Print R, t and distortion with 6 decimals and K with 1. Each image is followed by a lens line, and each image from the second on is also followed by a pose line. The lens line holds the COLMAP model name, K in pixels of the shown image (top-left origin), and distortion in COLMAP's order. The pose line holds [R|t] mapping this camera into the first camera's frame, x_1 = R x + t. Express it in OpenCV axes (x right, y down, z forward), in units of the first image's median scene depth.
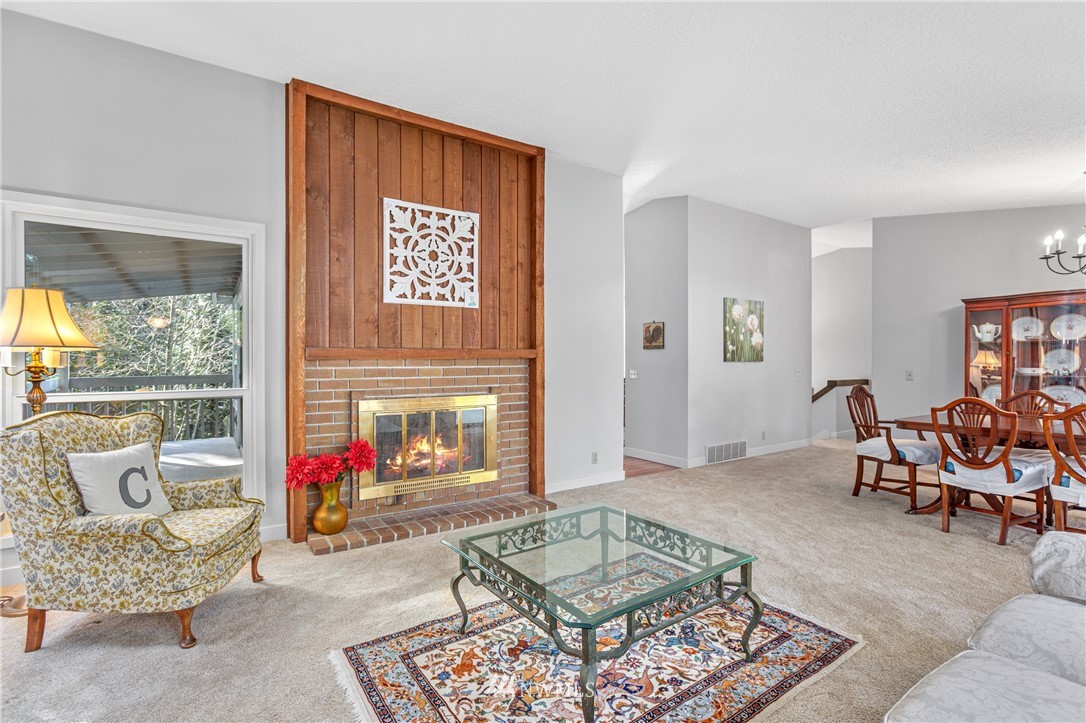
lens RADIAL K [[491.4, 0, 533.6], [0, 491.4, 364.2], [0, 0, 1]] dist [-0.005411, 0.001219]
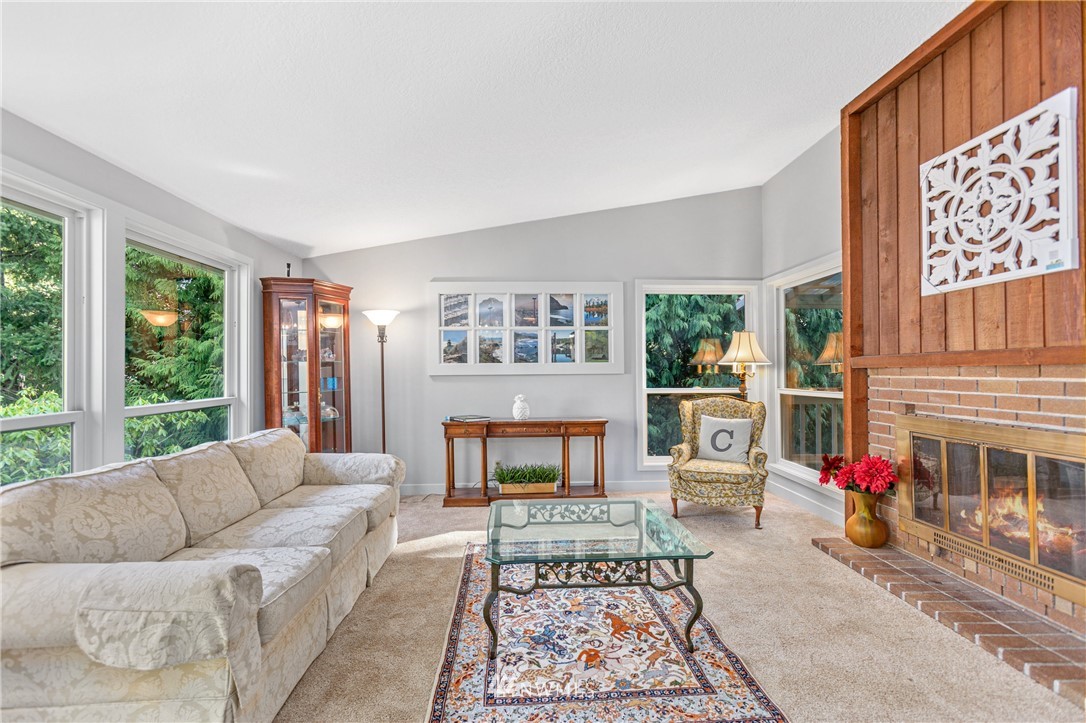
lens RADIAL K [[491.4, 0, 548.7], [0, 491.4, 363.7], [0, 0, 1]] dist [-0.005411, 0.001219]
pose [[-0.502353, -0.003925, -0.864654, 0.662107], [0.003198, 0.999974, -0.006397, -0.011804], [0.864657, -0.005979, -0.502327, 0.837141]]
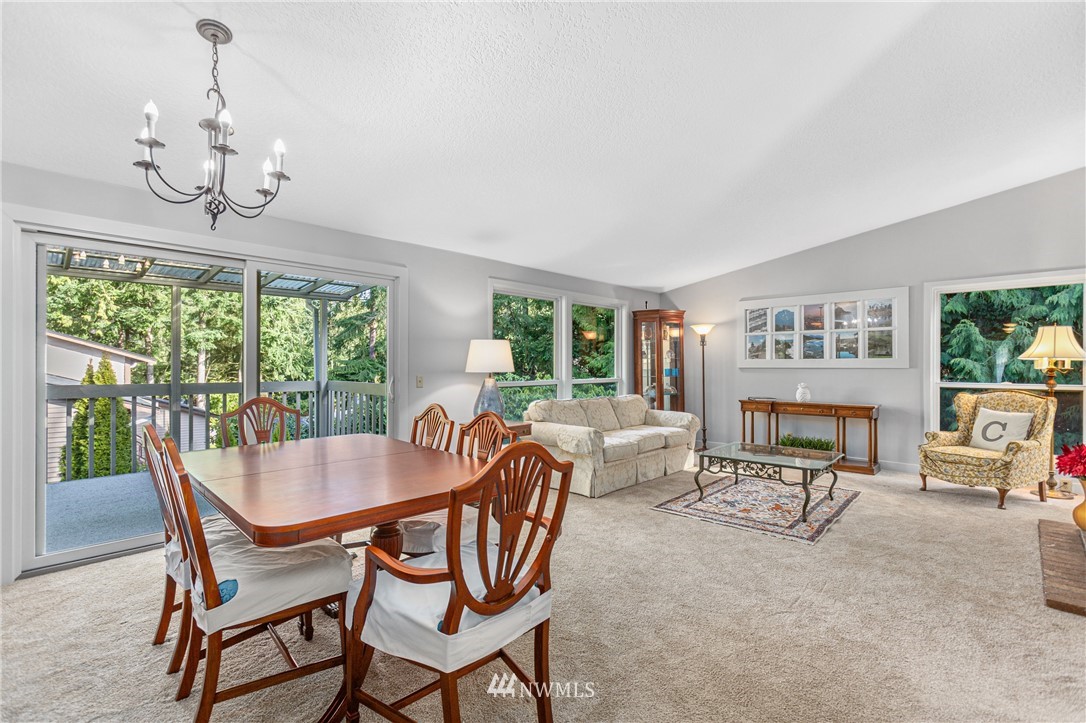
lens RADIAL K [[491.4, 0, 541.9], [0, 491.4, 361.4], [0, 0, 1]] dist [-0.005411, 0.001219]
pose [[-0.971091, 0.000787, -0.238708, 0.850399], [0.001099, 0.999999, -0.001177, -0.012837], [0.238707, -0.001406, -0.971091, 1.529093]]
